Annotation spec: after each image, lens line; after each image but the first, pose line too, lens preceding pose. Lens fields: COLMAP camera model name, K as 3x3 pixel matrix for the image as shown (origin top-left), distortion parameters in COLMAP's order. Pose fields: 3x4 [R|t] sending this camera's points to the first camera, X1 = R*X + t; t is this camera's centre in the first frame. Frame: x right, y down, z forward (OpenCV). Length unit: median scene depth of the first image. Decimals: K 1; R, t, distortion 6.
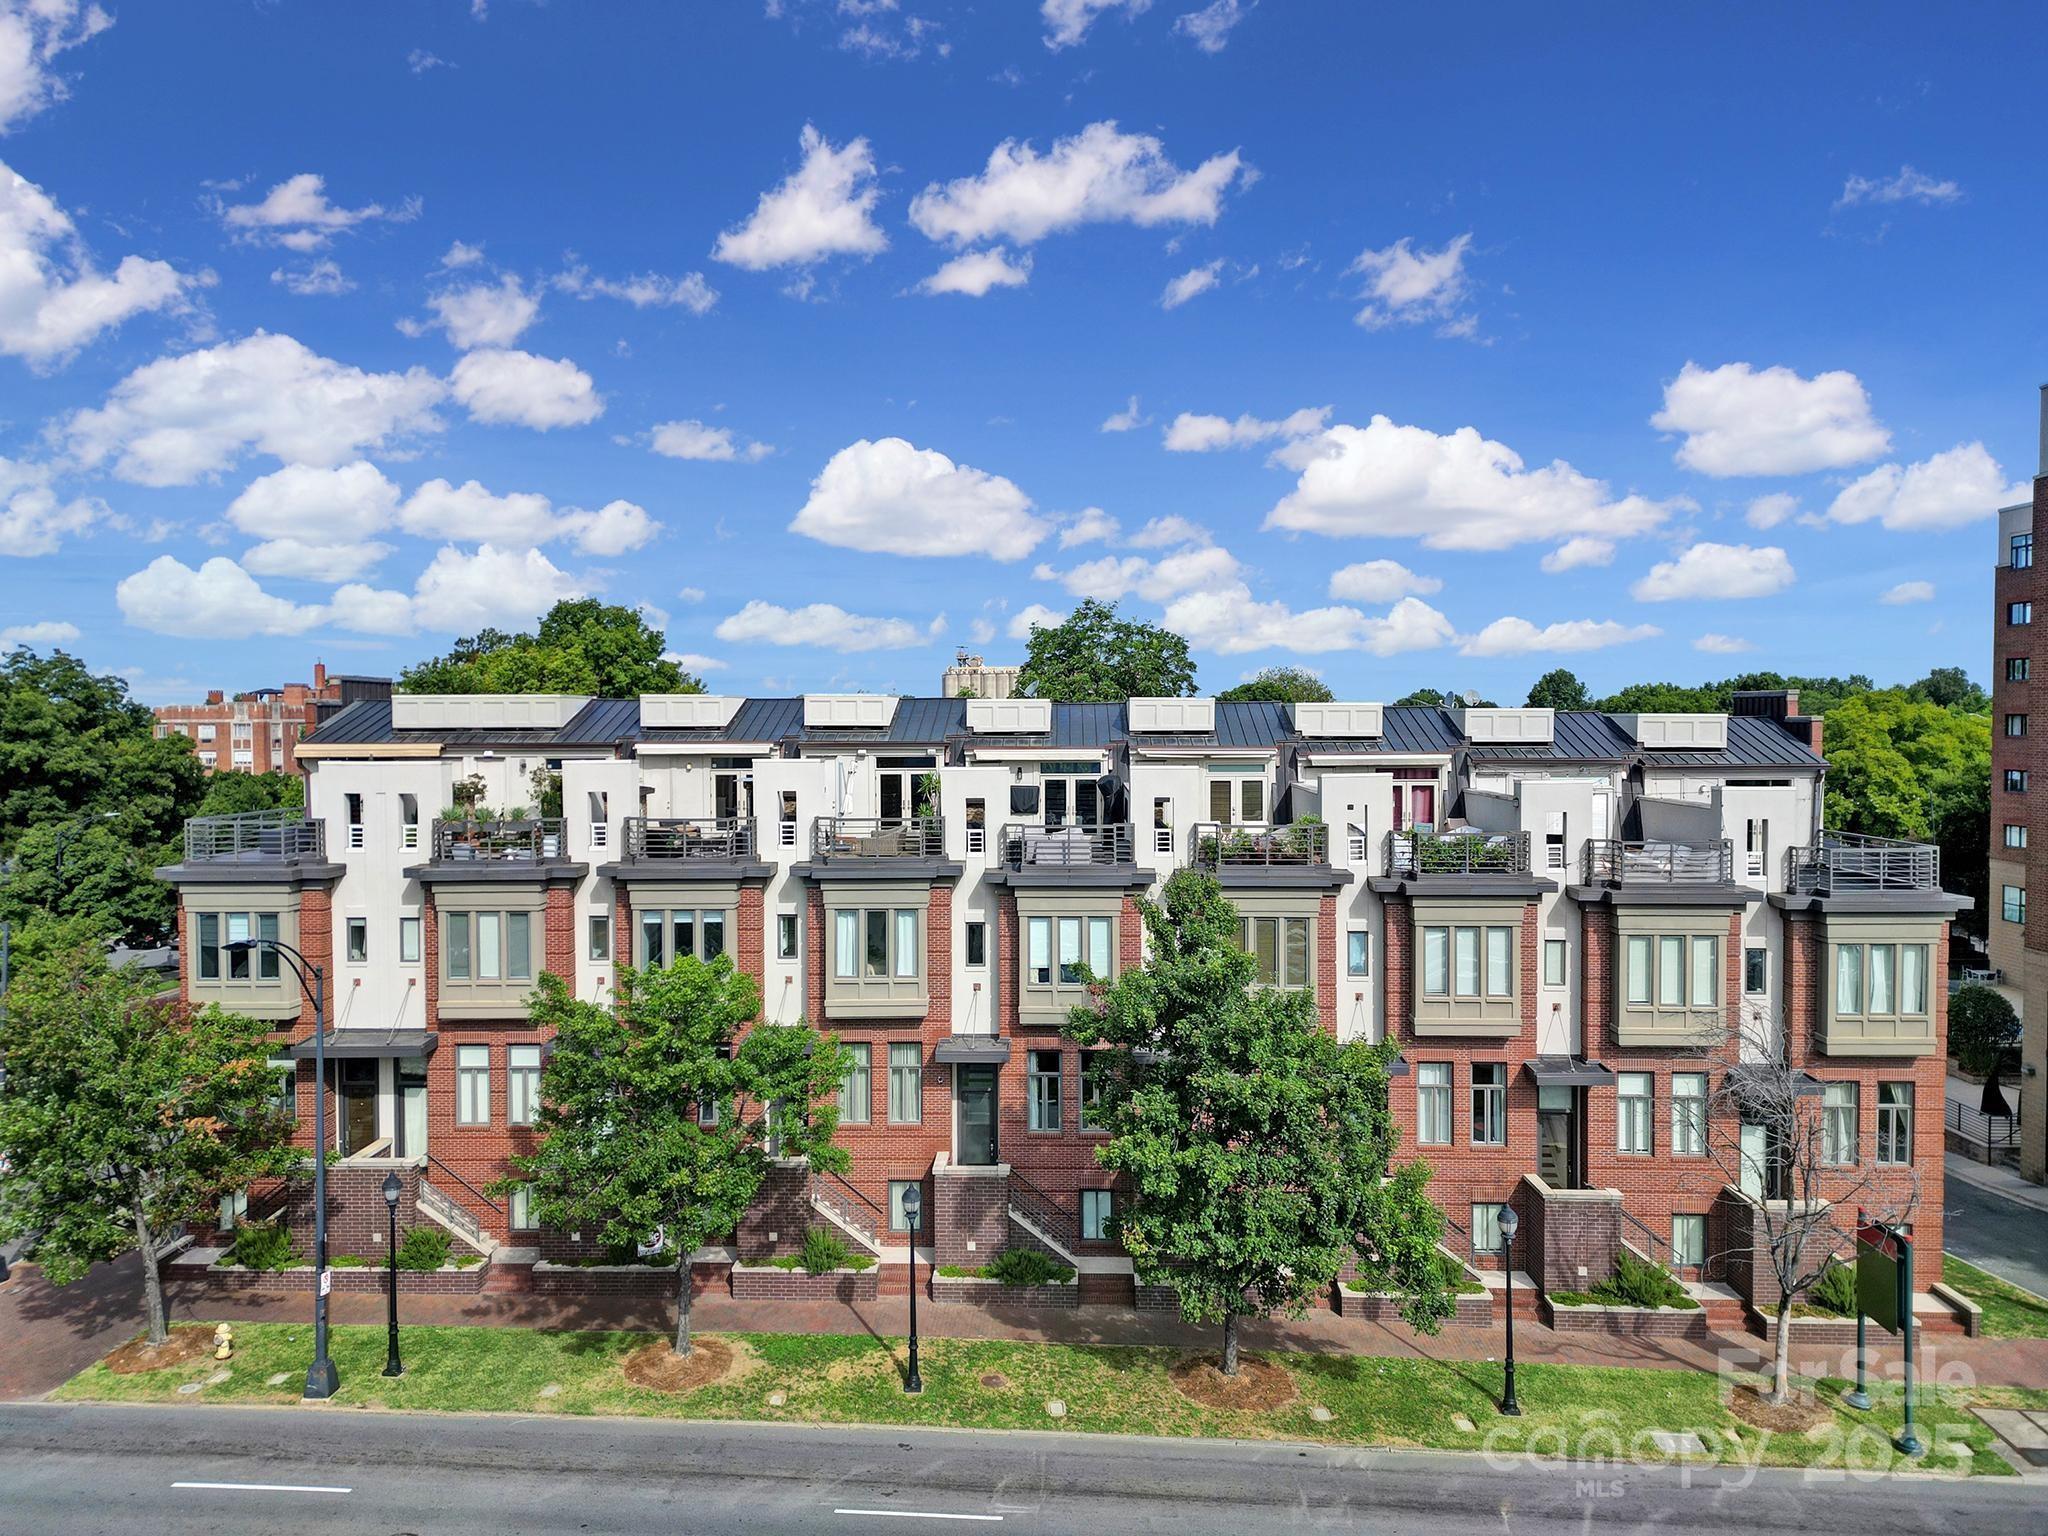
lens RADIAL K [[1439.1, 0, 1024.0], [0, 1439.1, 768.0], [0, 0, 1]] dist [0.061467, -0.050909]
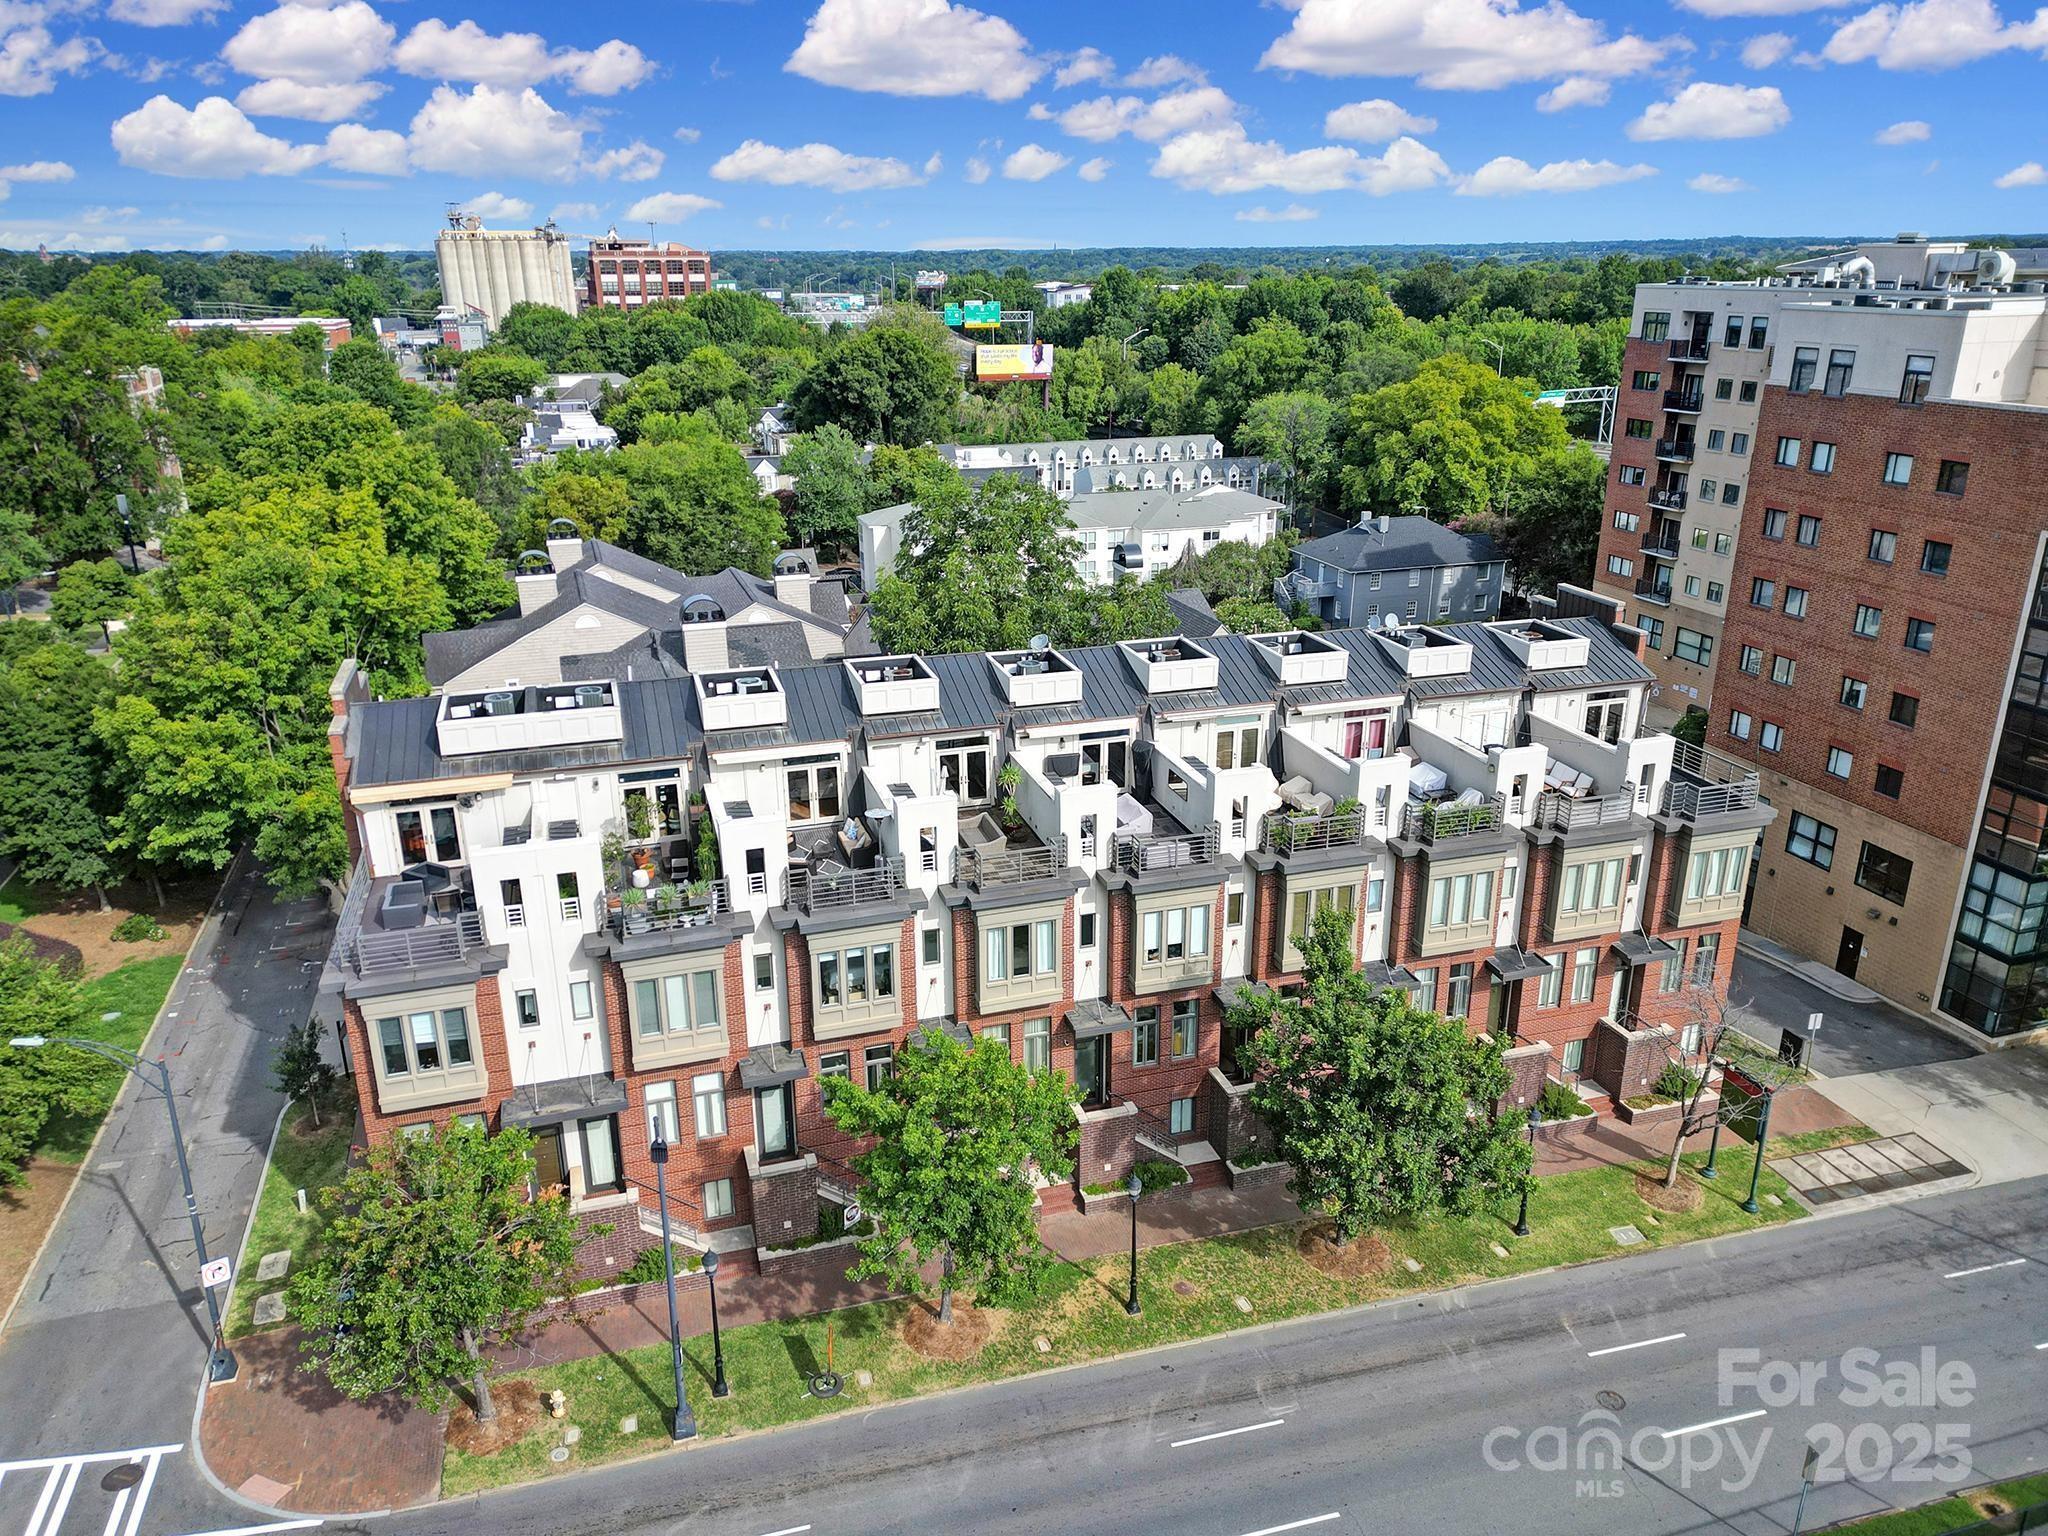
lens RADIAL K [[1439.1, 0, 1024.0], [0, 1439.1, 768.0], [0, 0, 1]] dist [0.061467, -0.050909]
pose [[0.943512, -0.112558, 0.311633, -0.439534], [0.012510, 0.951962, 0.305961, -0.368635], [-0.331102, -0.284779, 0.899596, -0.000888]]
